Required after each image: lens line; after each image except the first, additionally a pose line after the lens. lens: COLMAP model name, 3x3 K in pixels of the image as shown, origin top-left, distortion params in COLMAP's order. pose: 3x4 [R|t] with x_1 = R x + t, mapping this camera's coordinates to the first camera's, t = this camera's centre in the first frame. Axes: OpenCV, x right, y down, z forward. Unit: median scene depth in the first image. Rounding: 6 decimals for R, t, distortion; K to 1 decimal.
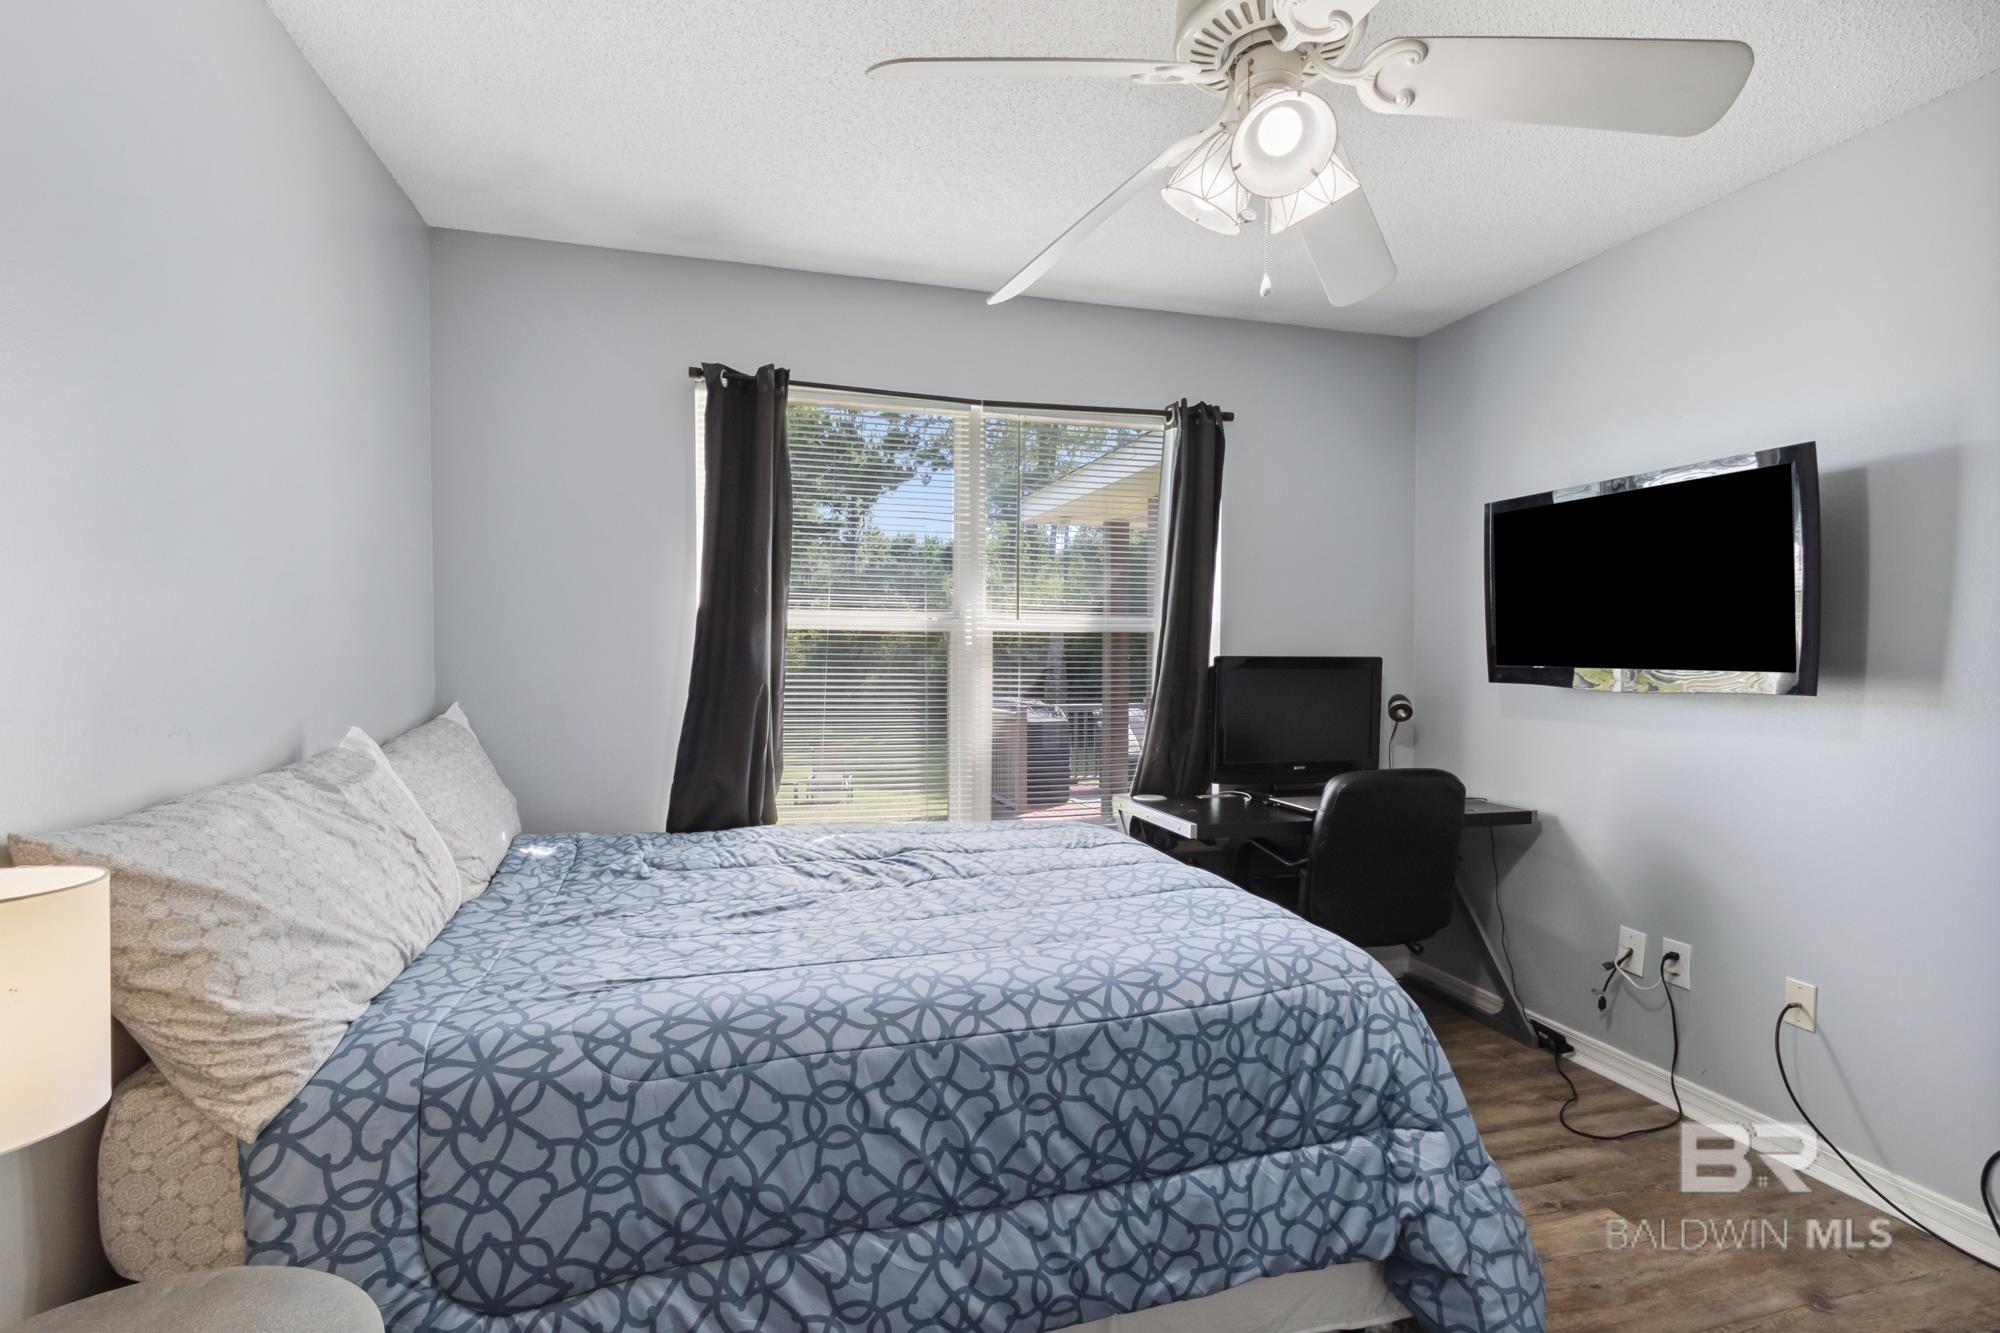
lens RADIAL K [[906.4, 0, 994.5], [0, 906.4, 658.9], [0, 0, 1]] dist [0.002249, -0.000915]
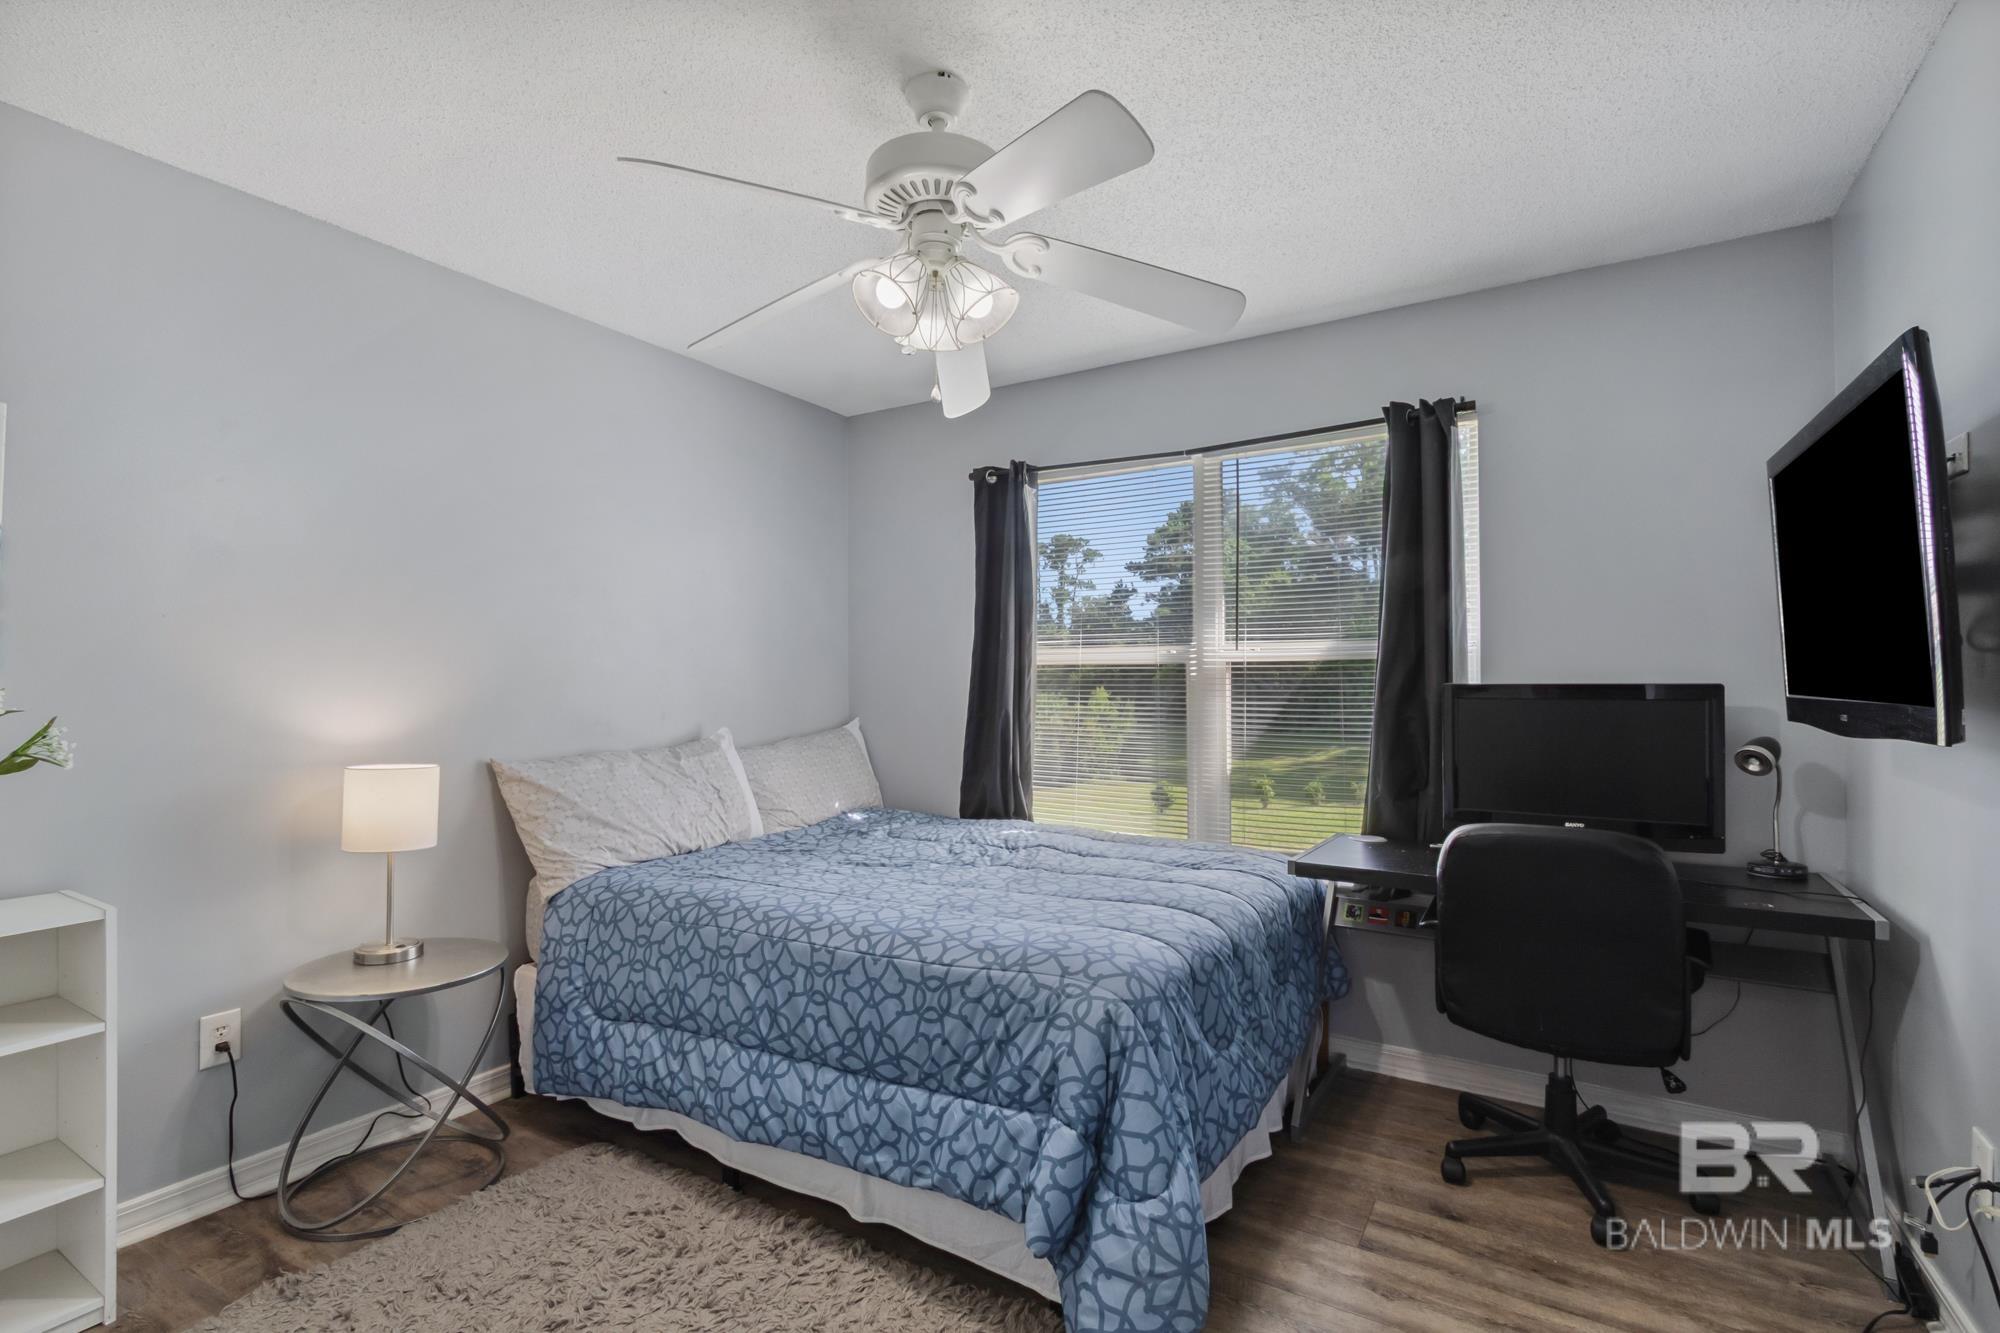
lens RADIAL K [[893.2, 0, 1000.0], [0, 893.2, 666.5], [0, 0, 1]] dist [-0.000443, 0.000179]
pose [[0.695435, -0.021689, -0.718262, 1.240165], [0.002252, 0.999605, -0.028004, 0.007732], [0.718586, 0.017857, 0.695209, 0.210696]]
